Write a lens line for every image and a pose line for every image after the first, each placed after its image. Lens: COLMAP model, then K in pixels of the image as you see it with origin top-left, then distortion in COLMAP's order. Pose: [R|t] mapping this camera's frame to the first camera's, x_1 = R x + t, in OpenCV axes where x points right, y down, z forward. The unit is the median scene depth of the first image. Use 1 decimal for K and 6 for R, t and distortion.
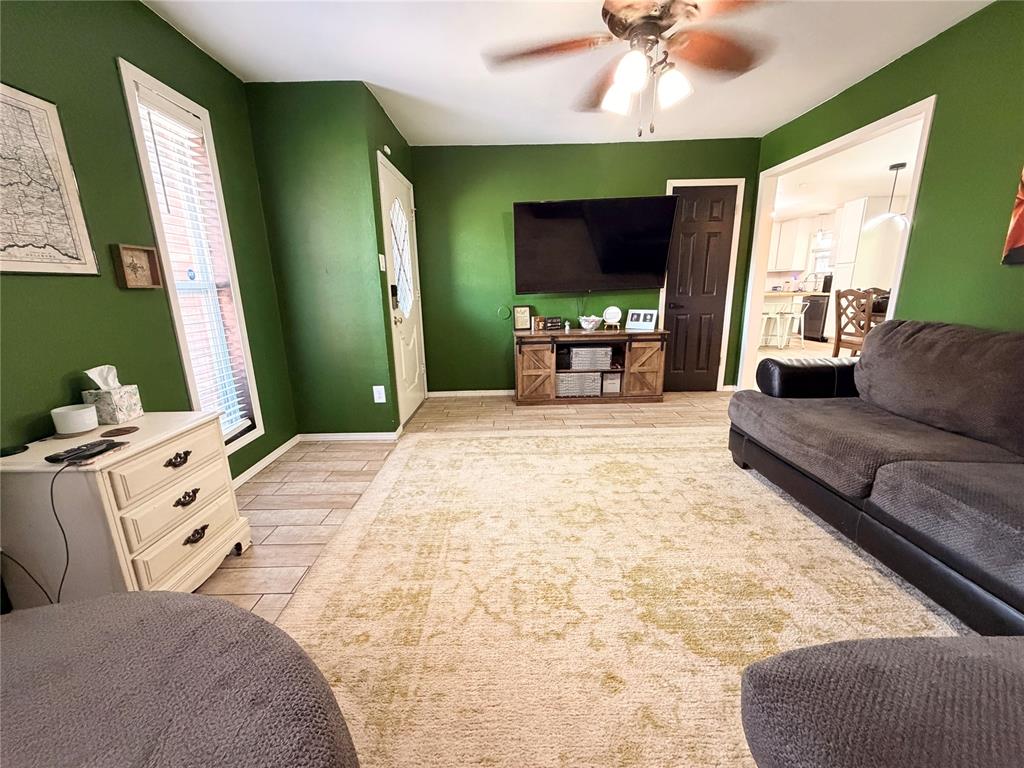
lens RADIAL K [[409.5, 0, 507.7], [0, 409.5, 381.7], [0, 0, 1]] dist [0.000098, -0.000350]
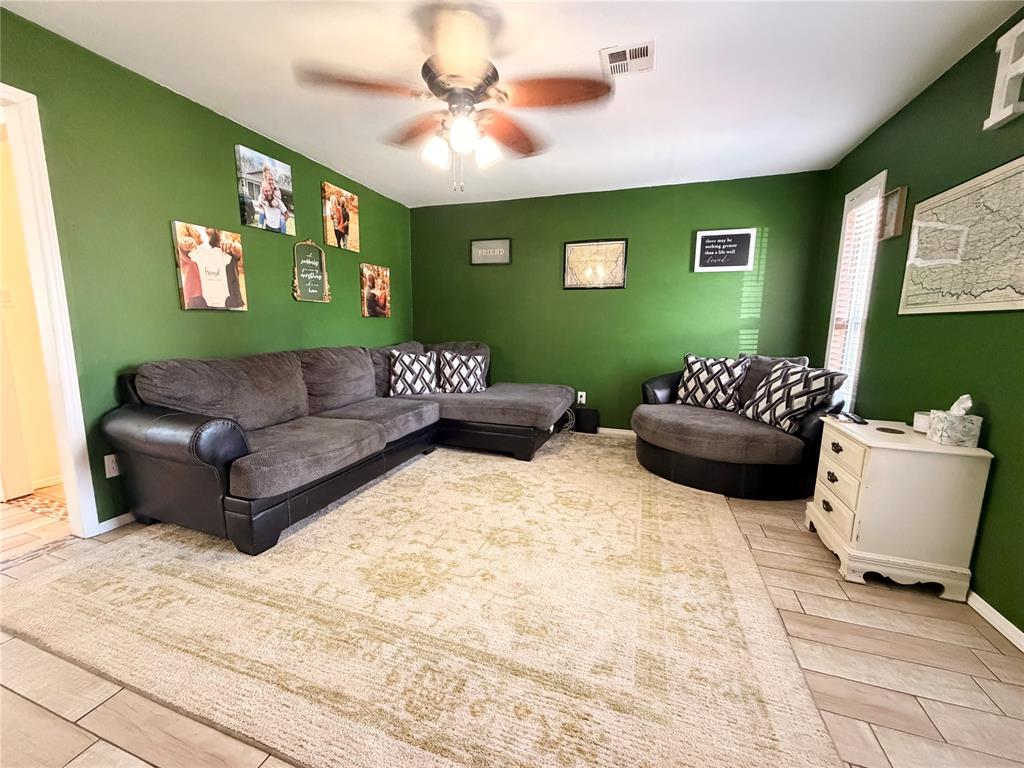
lens RADIAL K [[409.5, 0, 512.5], [0, 409.5, 388.3], [0, 0, 1]] dist [0.000098, -0.000350]
pose [[-0.947585, -0.047334, 0.315979, -0.143845], [0.075027, 0.928347, 0.364064, -0.414113], [-0.310571, 0.368689, -0.876136, 1.773423]]
